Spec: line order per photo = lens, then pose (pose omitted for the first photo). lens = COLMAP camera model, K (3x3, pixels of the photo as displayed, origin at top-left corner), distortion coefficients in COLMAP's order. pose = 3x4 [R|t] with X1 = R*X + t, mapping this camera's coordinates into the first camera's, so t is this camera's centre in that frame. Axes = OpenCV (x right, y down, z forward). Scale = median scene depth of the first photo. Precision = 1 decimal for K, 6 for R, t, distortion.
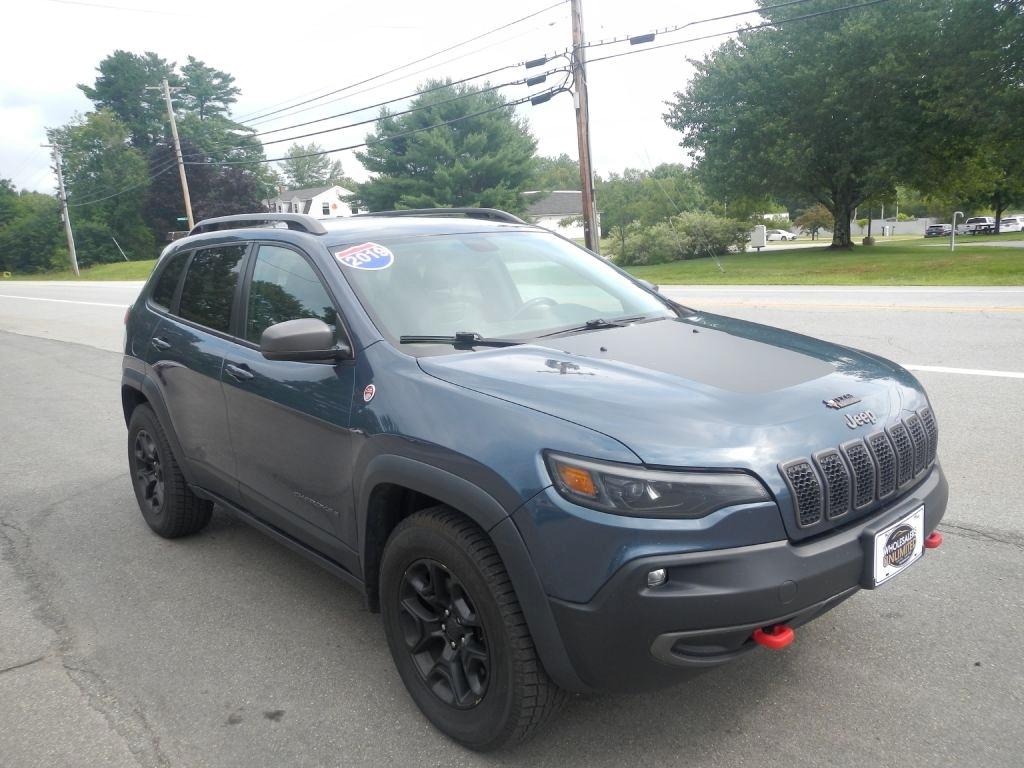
lens RADIAL K [[836.7, 0, 512.0], [0, 836.7, 384.0], [0, 0, 1]] dist [-0.000365, -0.002523]
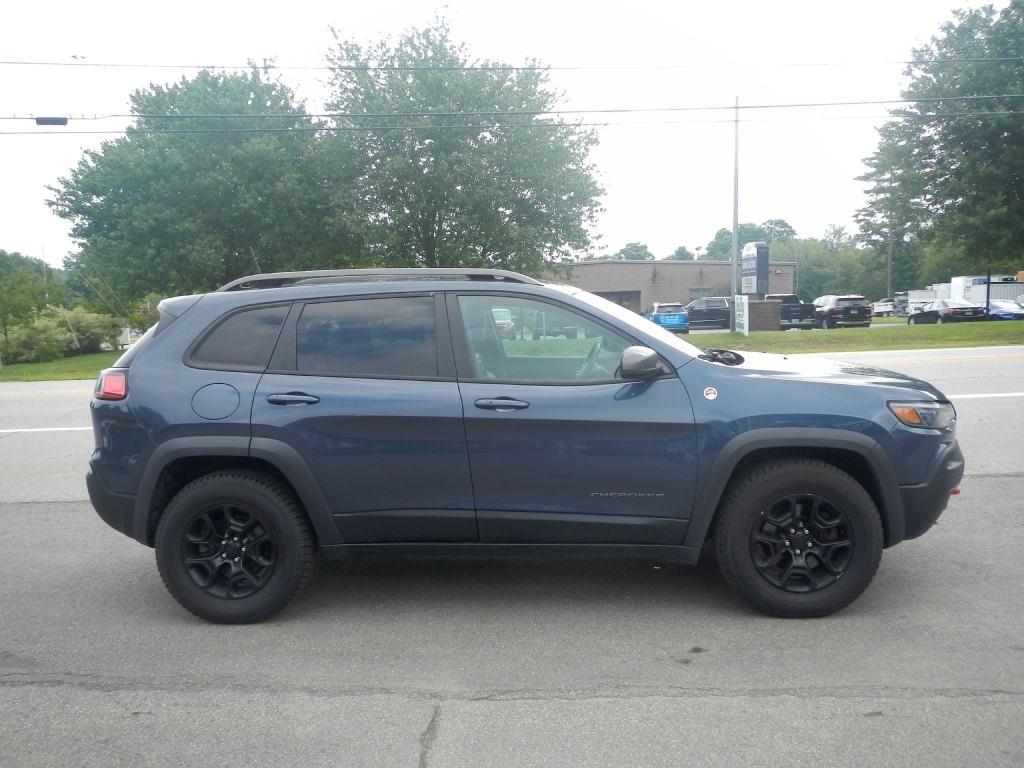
lens RADIAL K [[834.5, 0, 510.7], [0, 834.5, 382.3], [0, 0, 1]] dist [-0.010547, -0.001283]
pose [[0.694503, -0.038237, 0.718473, -0.150523], [0.125389, 0.989738, -0.068531, 0.004844], [-0.708480, 0.137684, 0.692170, 0.029390]]
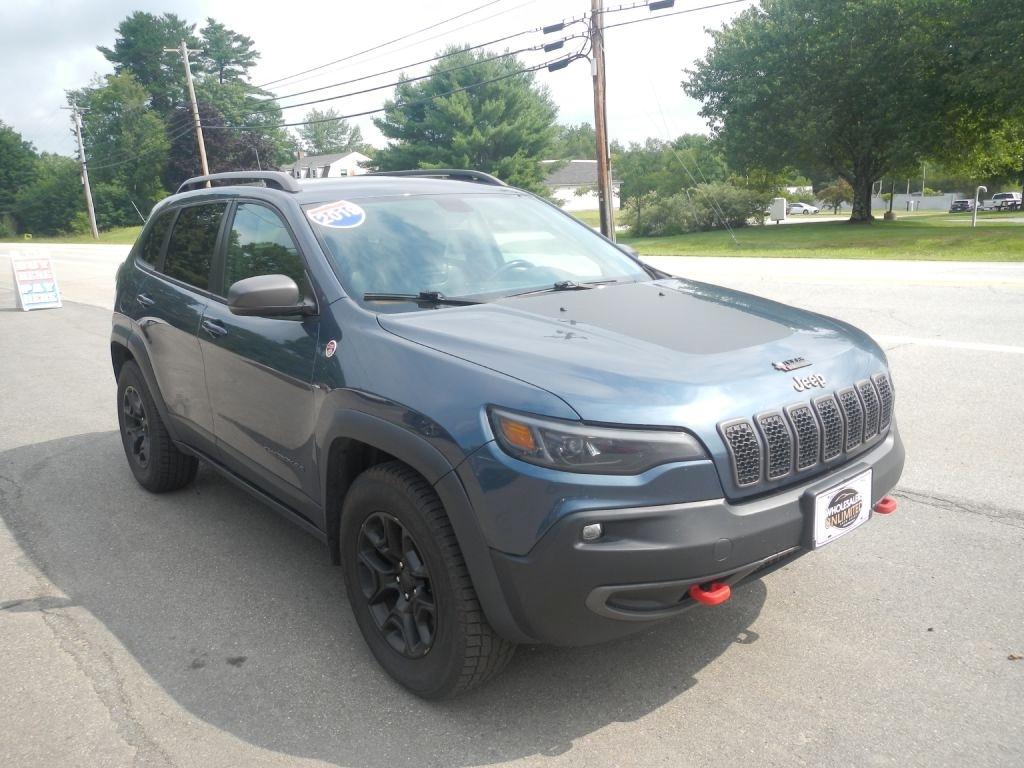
lens RADIAL K [[836.7, 0, 512.0], [0, 836.7, 384.0], [0, 0, 1]] dist [-0.000365, -0.002523]
pose [[0.999616, 0.019046, -0.020104, 0.007494], [-0.018331, 0.999214, 0.035143, 0.001448], [0.020757, -0.034761, 0.999180, -0.000939]]
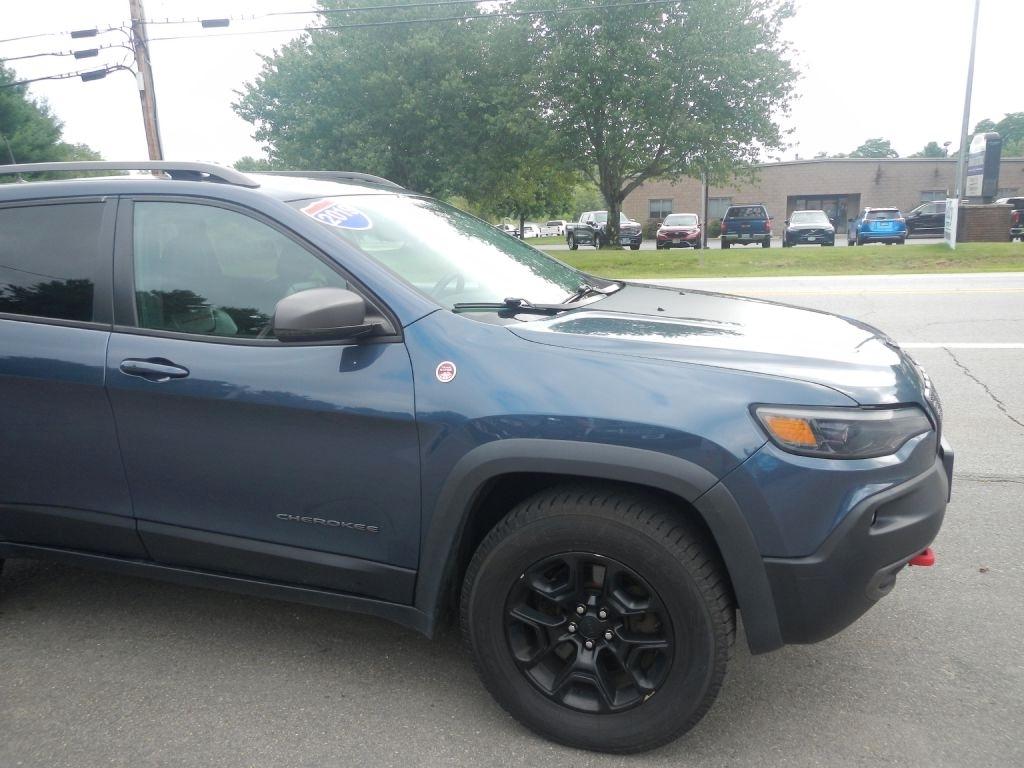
lens RADIAL K [[823.2, 0, 513.8], [0, 823.2, 384.5], [0, 0, 1]] dist [0.006591, -0.004667]
pose [[0.856844, -0.078327, 0.509591, -0.056985], [0.077705, 0.996721, 0.022546, 0.001039], [-0.509686, 0.020280, 0.860121, 0.028545]]
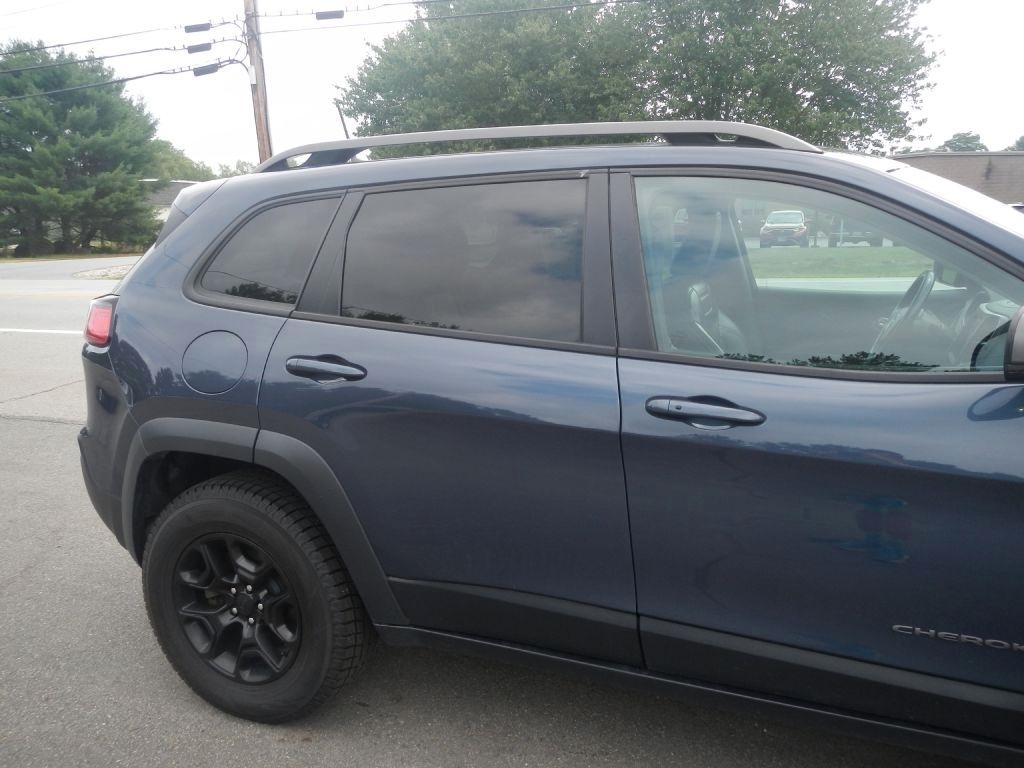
lens RADIAL K [[823.2, 0, 513.8], [0, 823.2, 384.5], [0, 0, 1]] dist [0.006591, -0.004667]
pose [[0.892495, -0.065117, 0.446333, -0.089024], [0.062300, 0.997836, 0.021002, -0.006483], [-0.446735, 0.009063, 0.894621, 0.080016]]
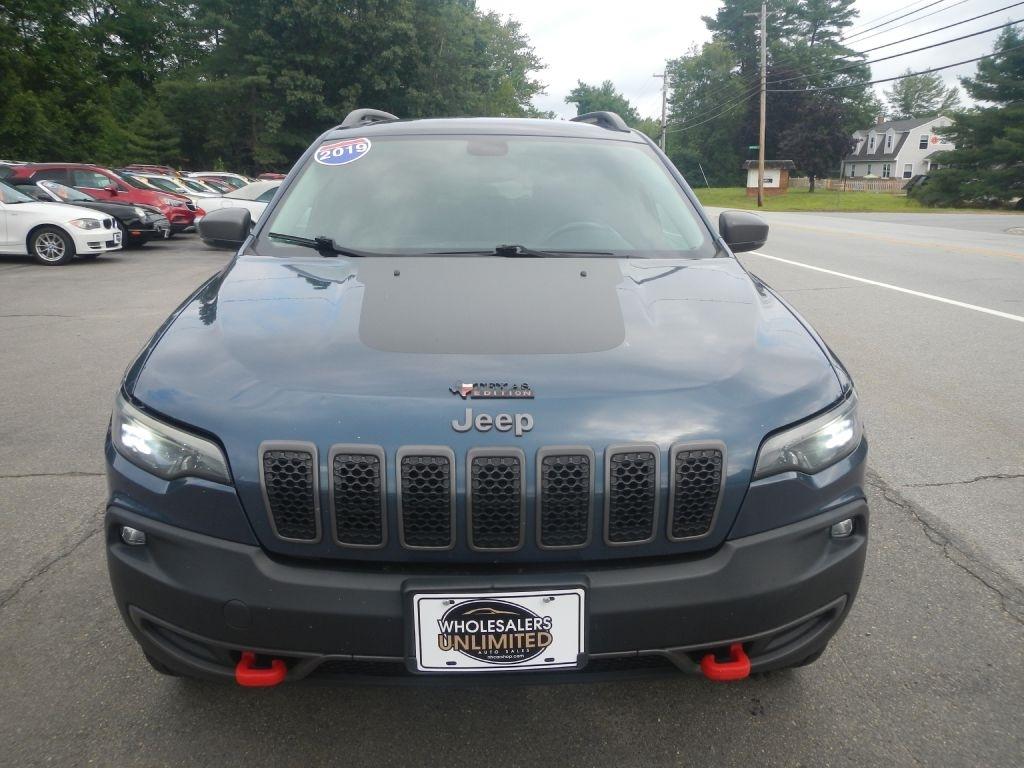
lens RADIAL K [[836.2, 0, 512.0], [0, 836.2, 384.0], [0, 0, 1]] dist [0.001560, -0.006179]
pose [[0.773952, 0.203363, -0.599701, 0.074189], [-0.156839, 0.979084, 0.129603, -0.006361], [0.613514, -0.006249, 0.789659, 0.047306]]
